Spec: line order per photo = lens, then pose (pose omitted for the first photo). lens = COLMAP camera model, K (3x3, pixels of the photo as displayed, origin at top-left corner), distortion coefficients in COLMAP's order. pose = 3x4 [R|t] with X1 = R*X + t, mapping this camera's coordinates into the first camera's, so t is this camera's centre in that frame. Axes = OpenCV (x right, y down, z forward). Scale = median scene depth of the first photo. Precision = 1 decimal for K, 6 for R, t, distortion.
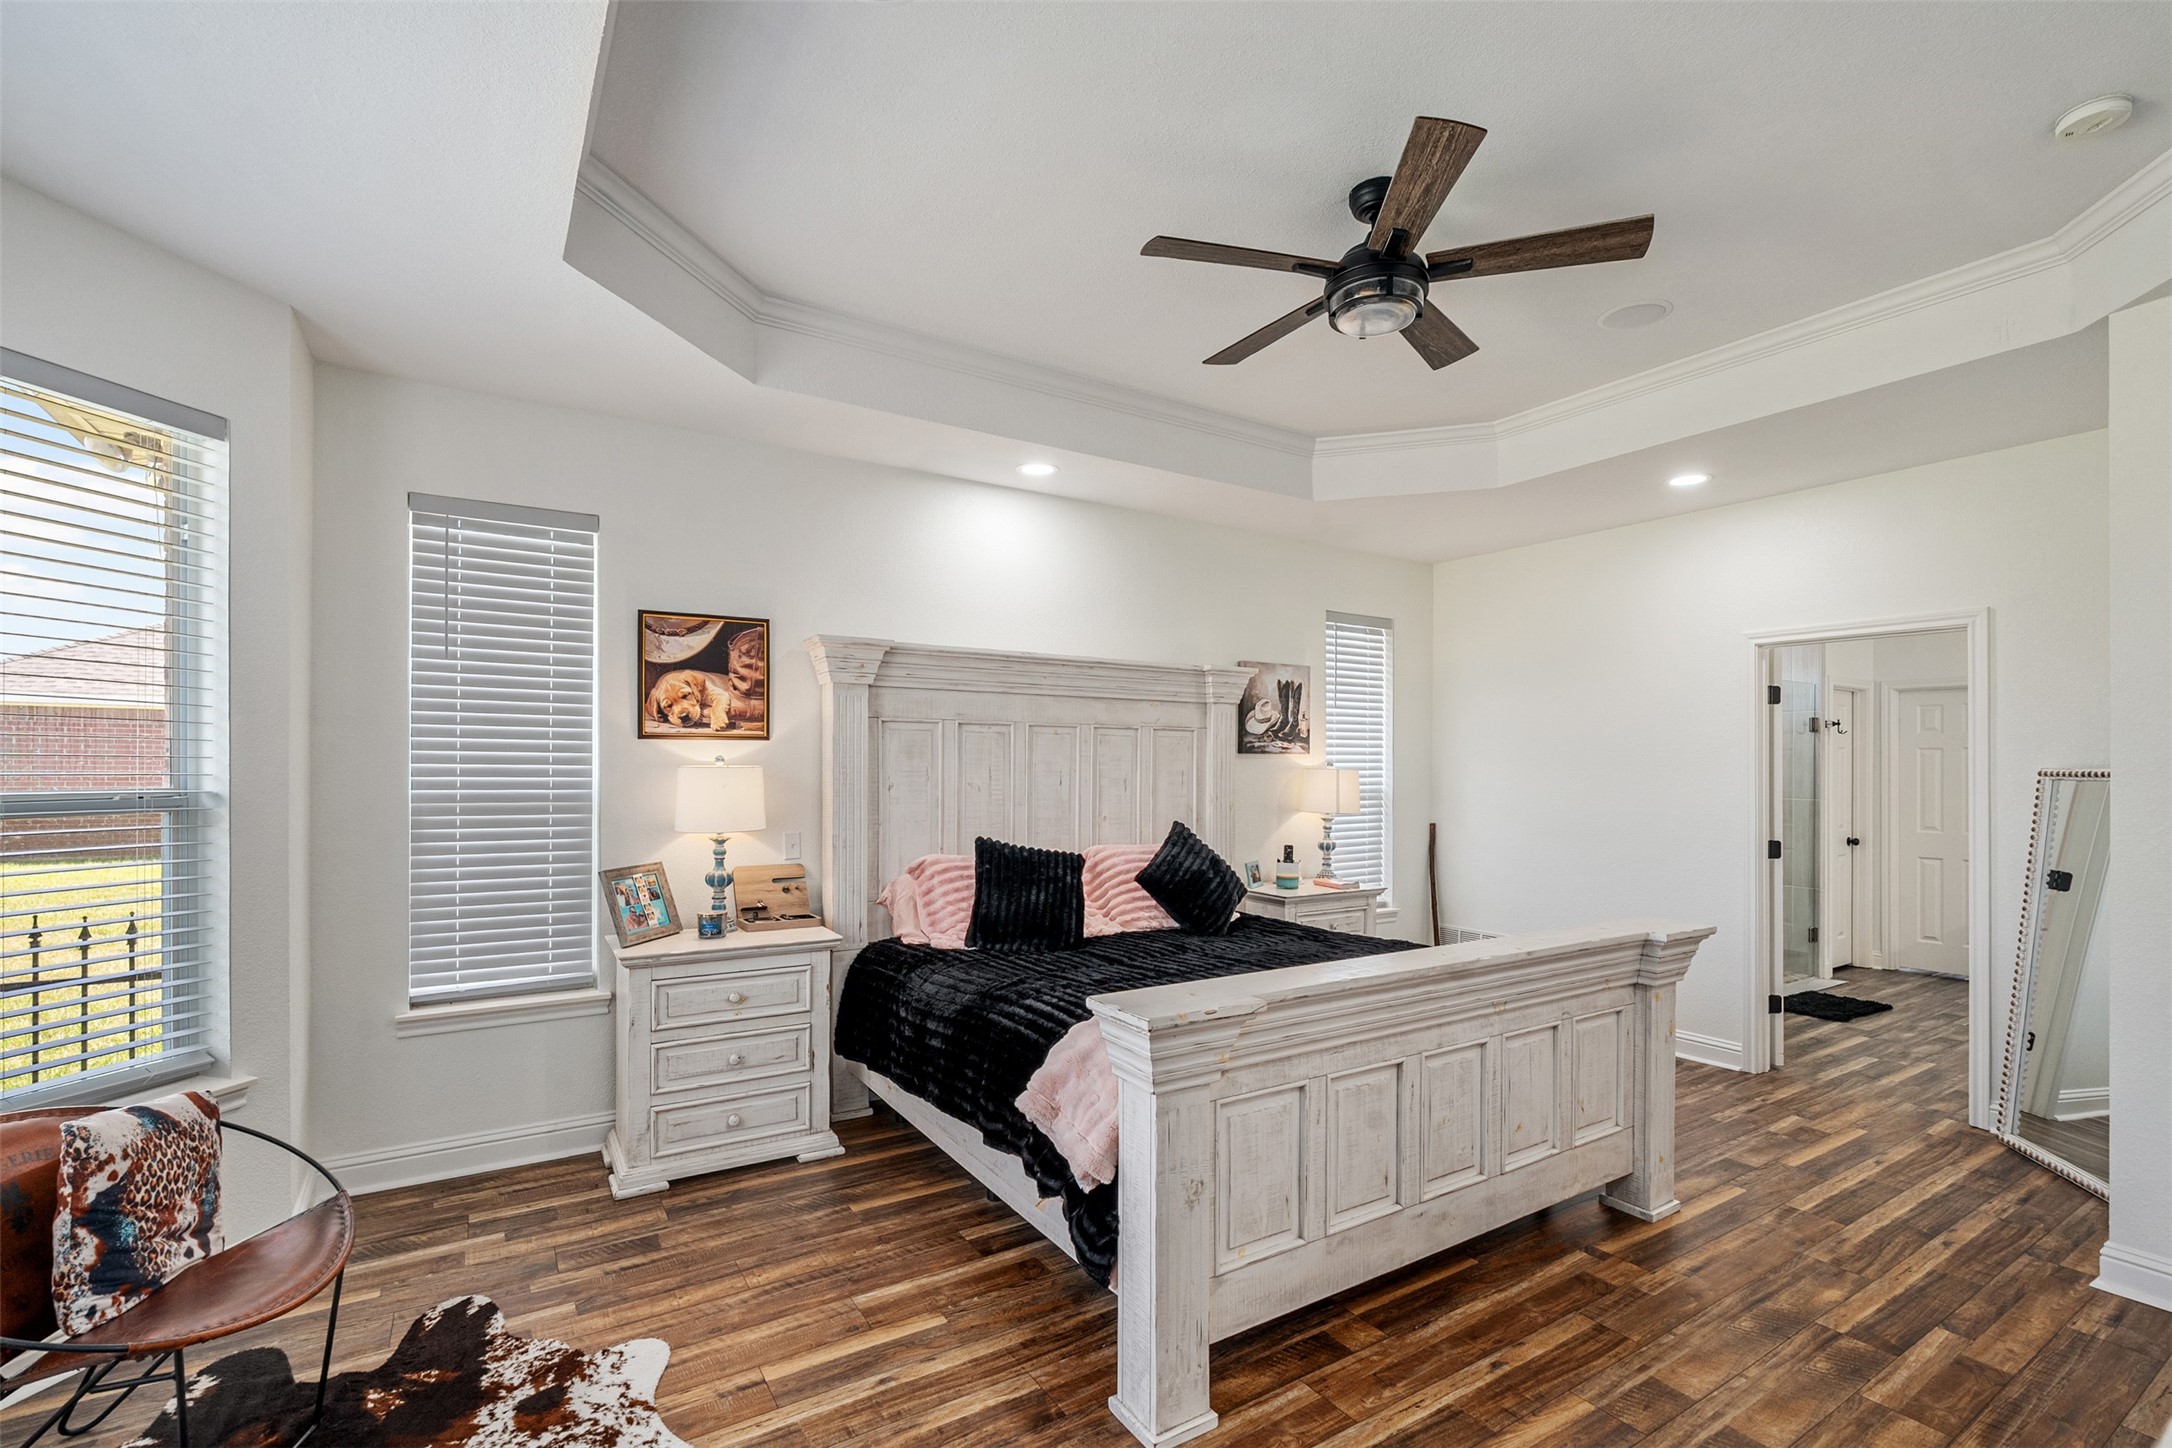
lens RADIAL K [[953.9, 0, 1090.5], [0, 953.9, 730.0], [0, 0, 1]] dist [-0.001501, -0.000240]
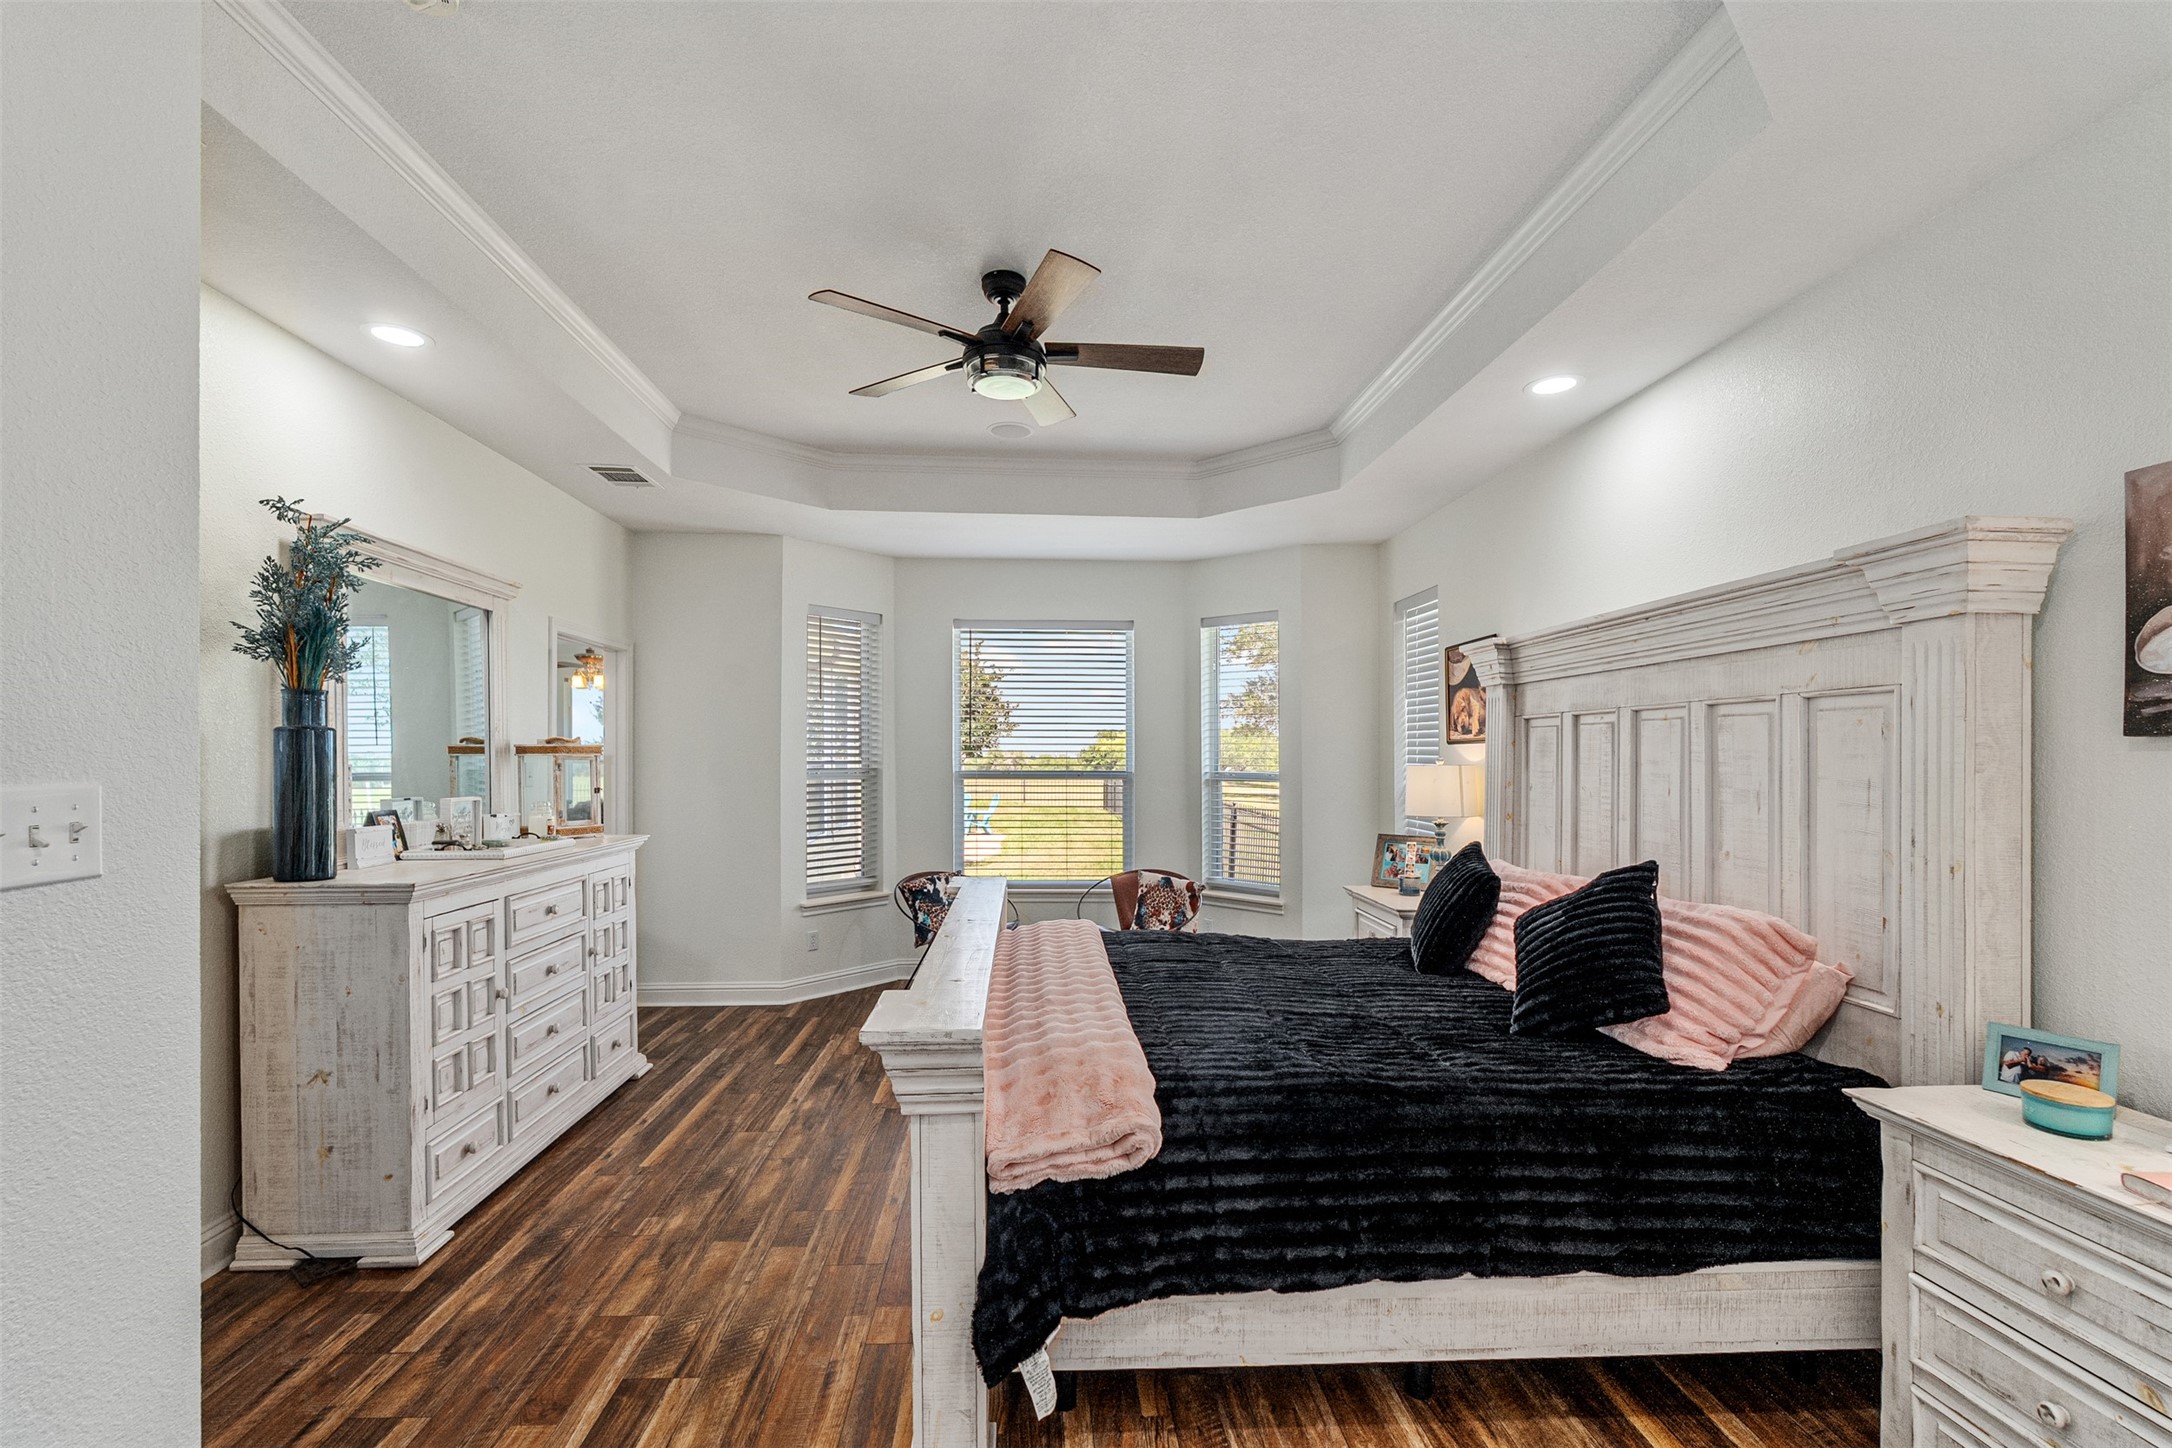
lens RADIAL K [[953.9, 0, 1090.5], [0, 953.9, 730.0], [0, 0, 1]] dist [-0.001501, -0.000240]
pose [[-0.480799, -0.033394, -0.876195, 1.280803], [0.024910, 0.998351, -0.051719, 0.061558], [0.876477, -0.046692, -0.479174, 1.640662]]
